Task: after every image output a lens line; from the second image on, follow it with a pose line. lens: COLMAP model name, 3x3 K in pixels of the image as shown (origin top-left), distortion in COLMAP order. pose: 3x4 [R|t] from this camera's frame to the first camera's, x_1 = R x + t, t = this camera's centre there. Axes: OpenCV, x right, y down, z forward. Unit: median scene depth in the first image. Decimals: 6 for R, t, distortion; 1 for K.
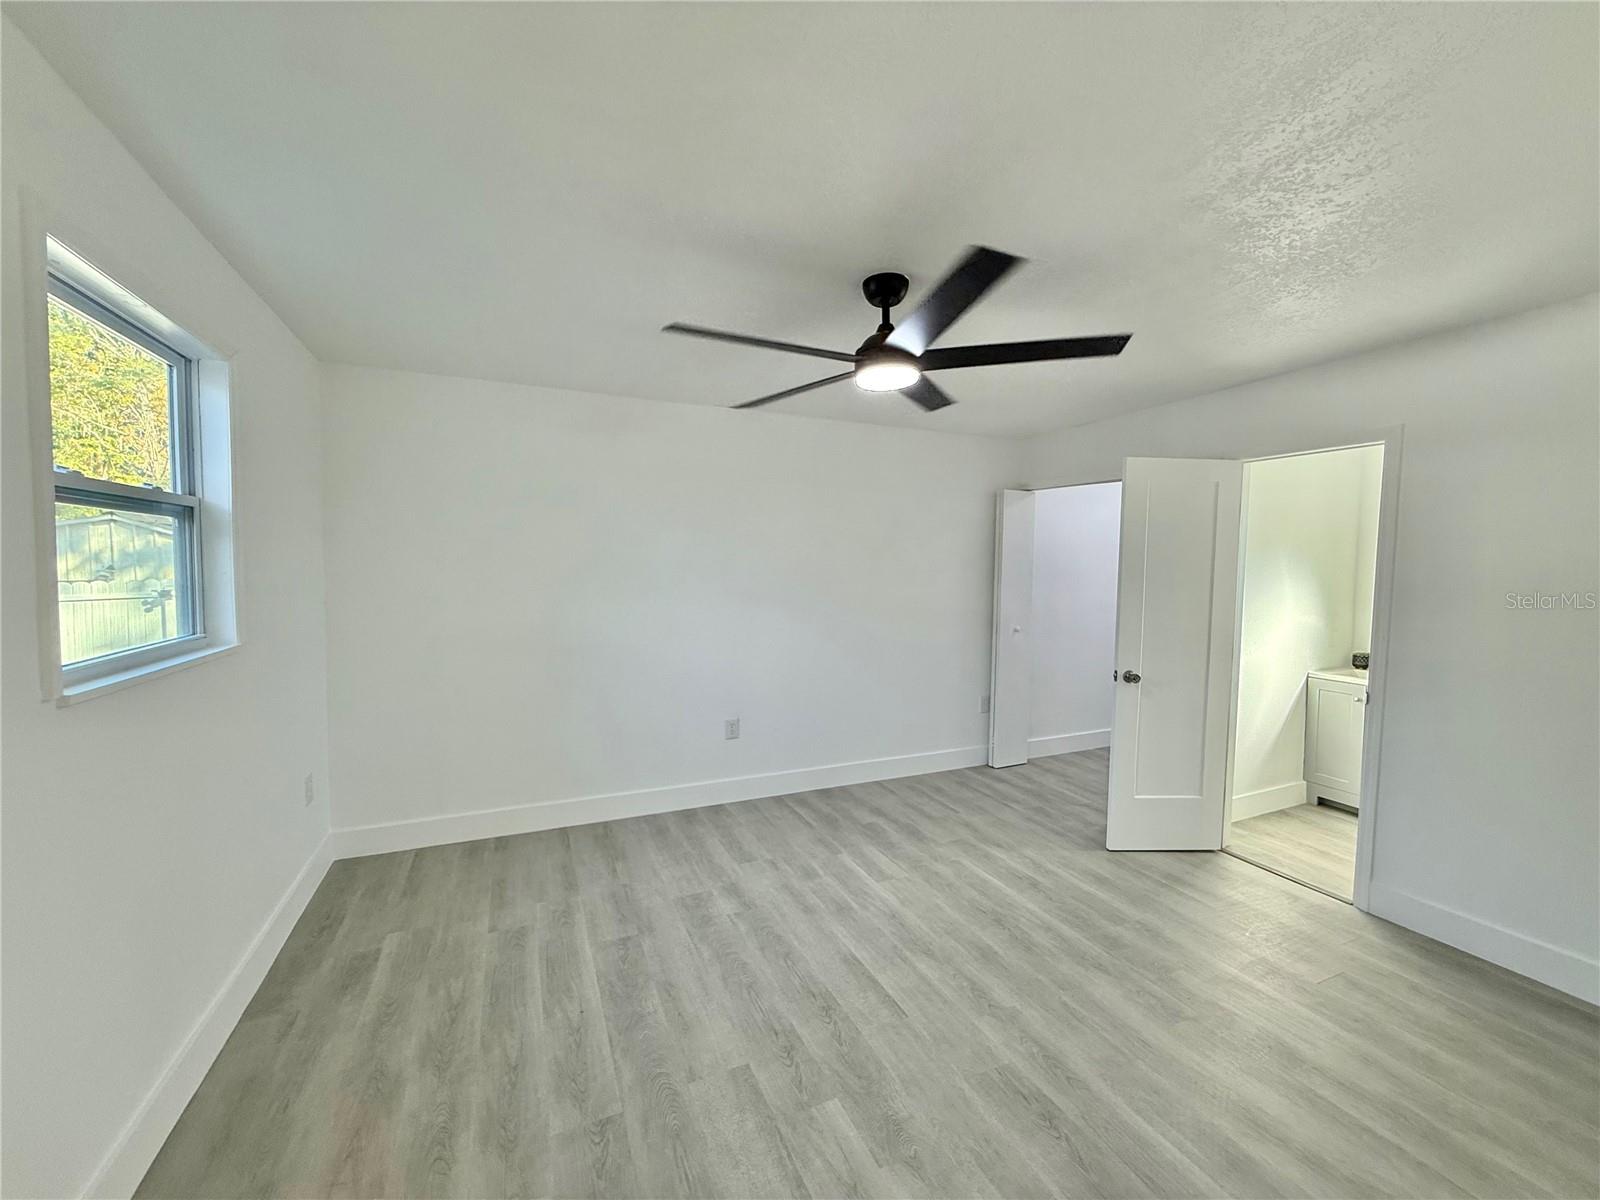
lens RADIAL K [[637.6, 0, 804.0], [0, 637.6, 601.0], [0, 0, 1]] dist [0.000345, -0.000714]
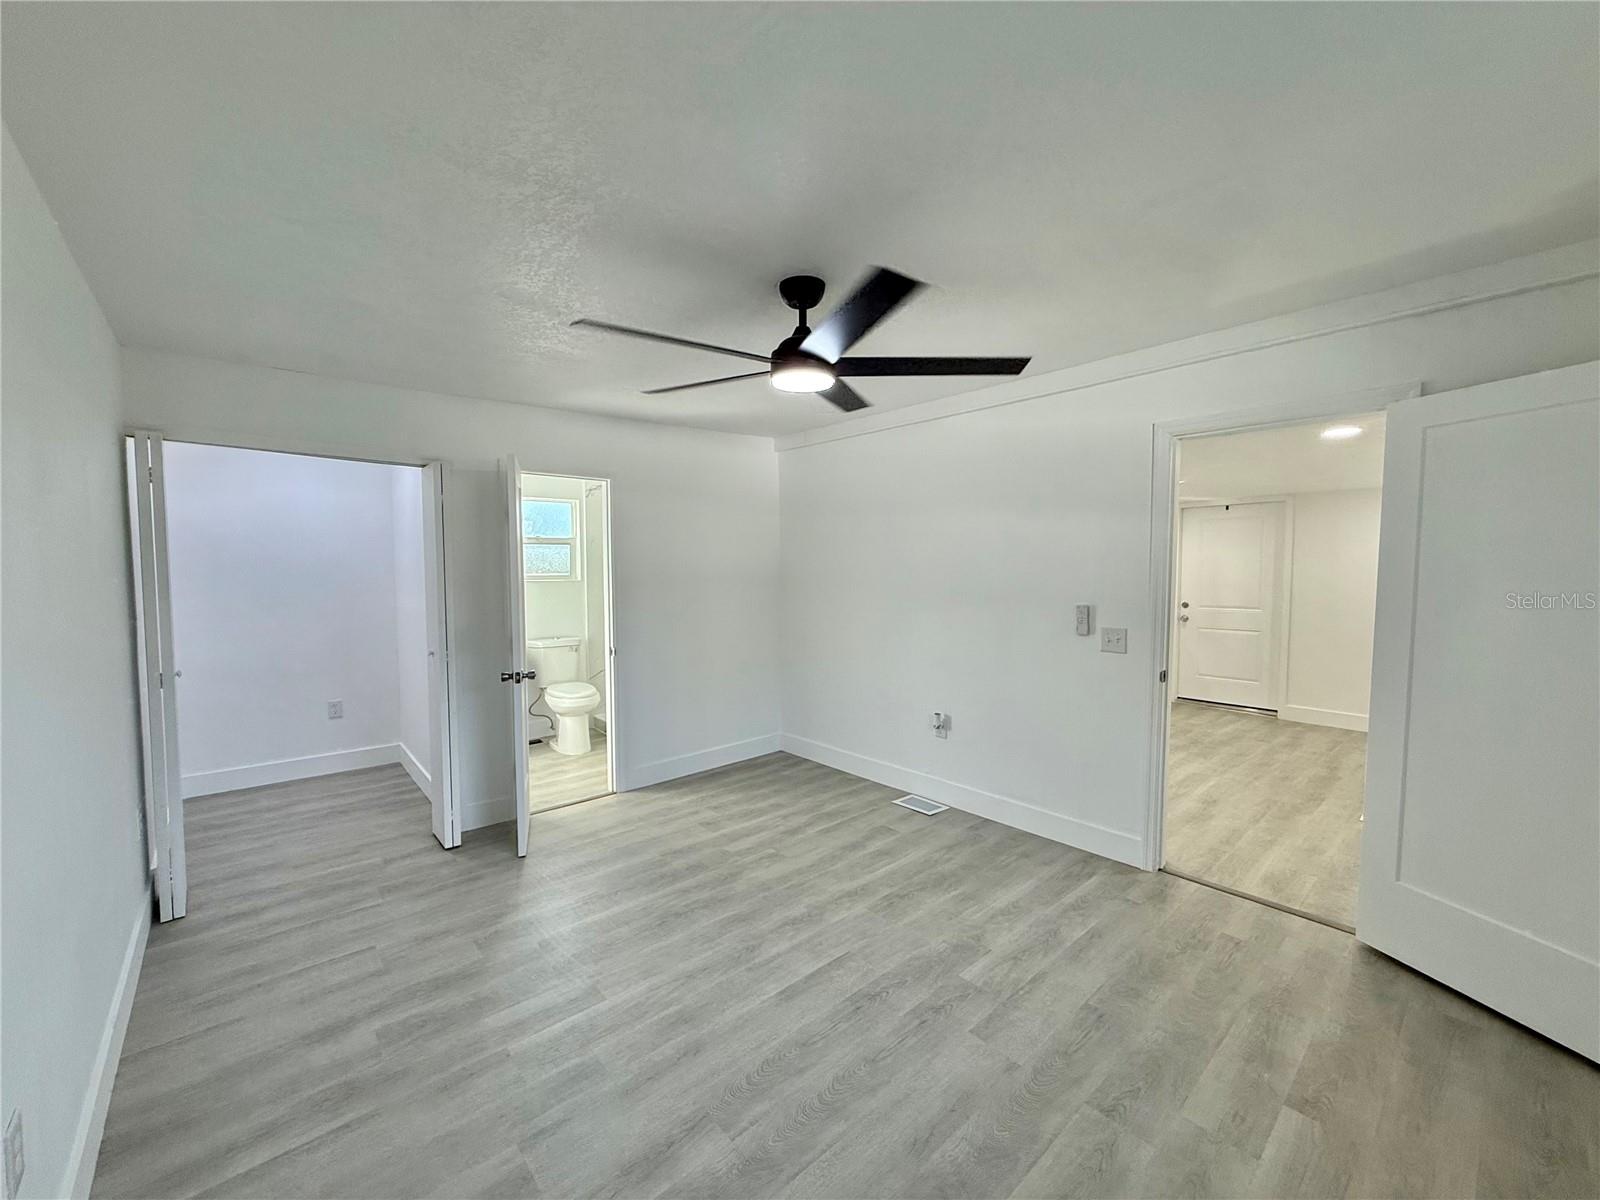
lens RADIAL K [[637.6, 0, 796.8], [0, 637.6, 600.0], [0, 0, 1]] dist [0.000345, -0.000714]
pose [[-0.293465, -0.063960, 0.953828, -0.820227], [0.053102, 0.995128, 0.083068, -0.086047], [-0.954494, 0.075028, -0.288639, 1.282112]]
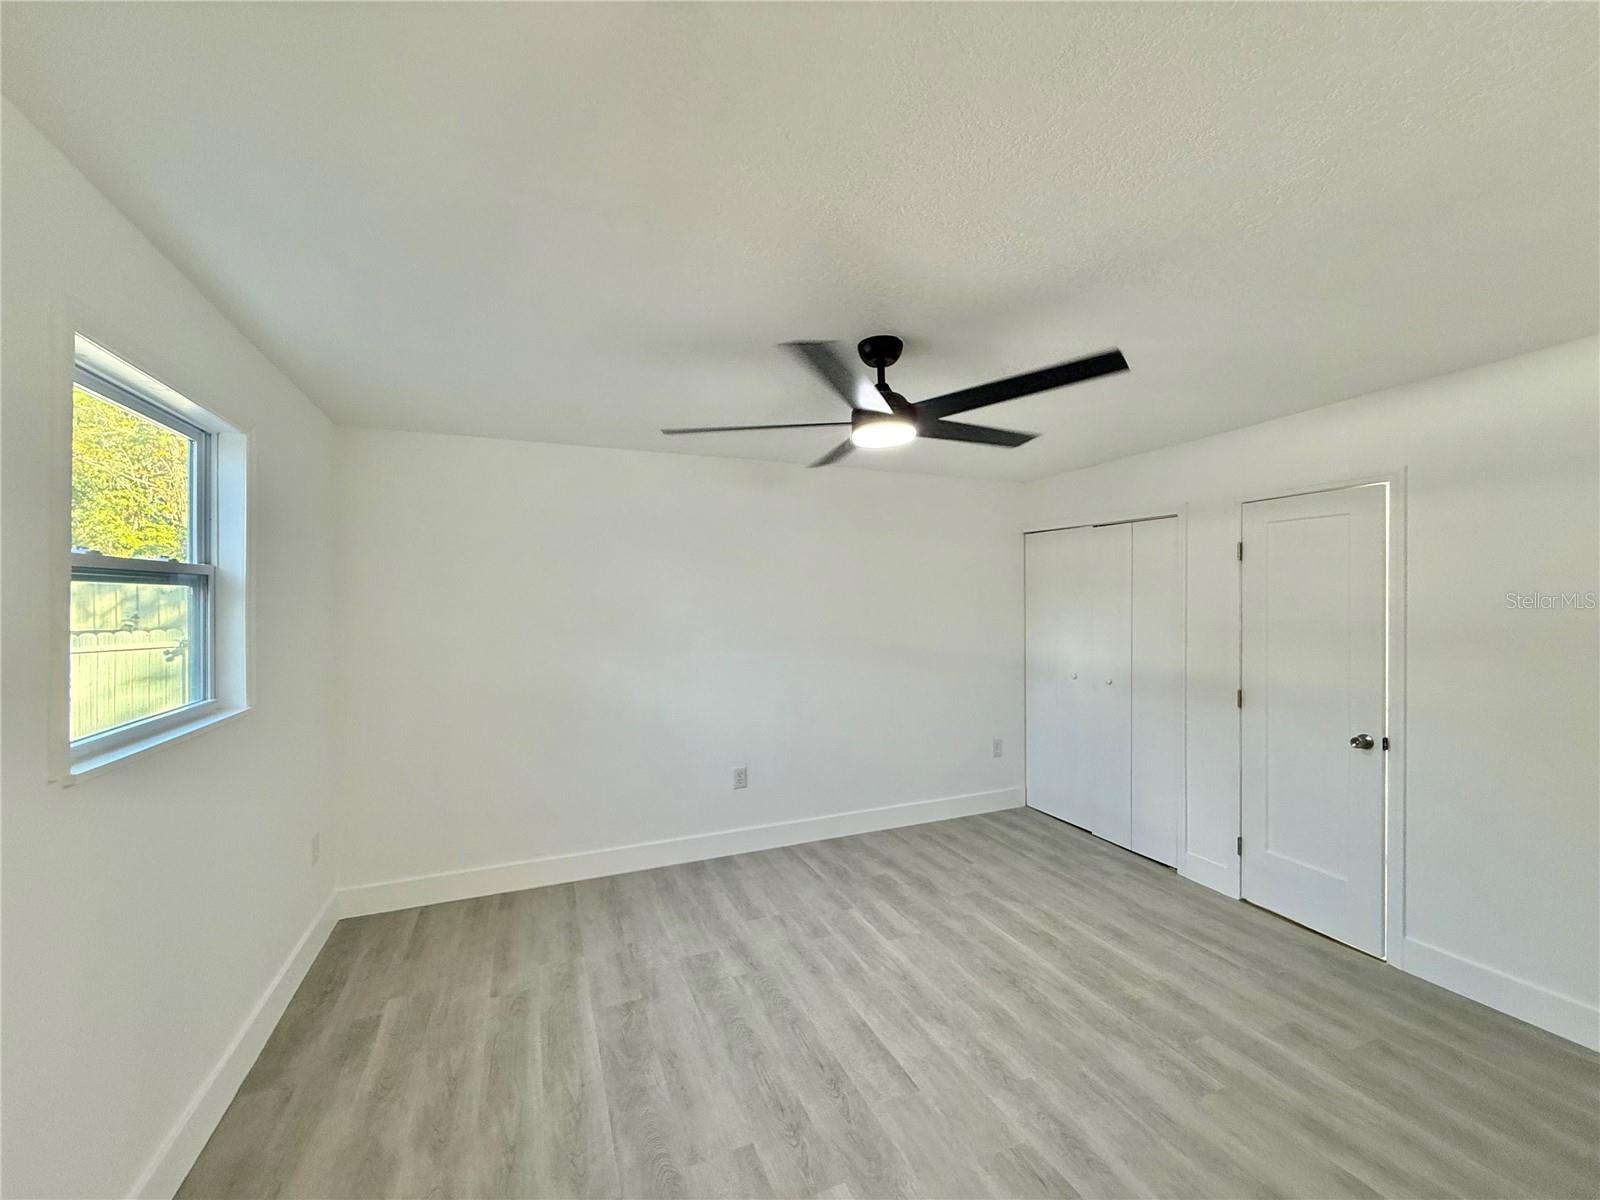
lens RADIAL K [[637.6, 0, 804.3], [0, 637.6, 601.4], [0, 0, 1]] dist [0.000345, -0.000714]
pose [[0.999697, -0.015560, -0.019070, 0.018305], [0.014505, 0.998421, -0.054269, -0.032015], [0.019884, 0.053976, 0.998344, -0.003214]]
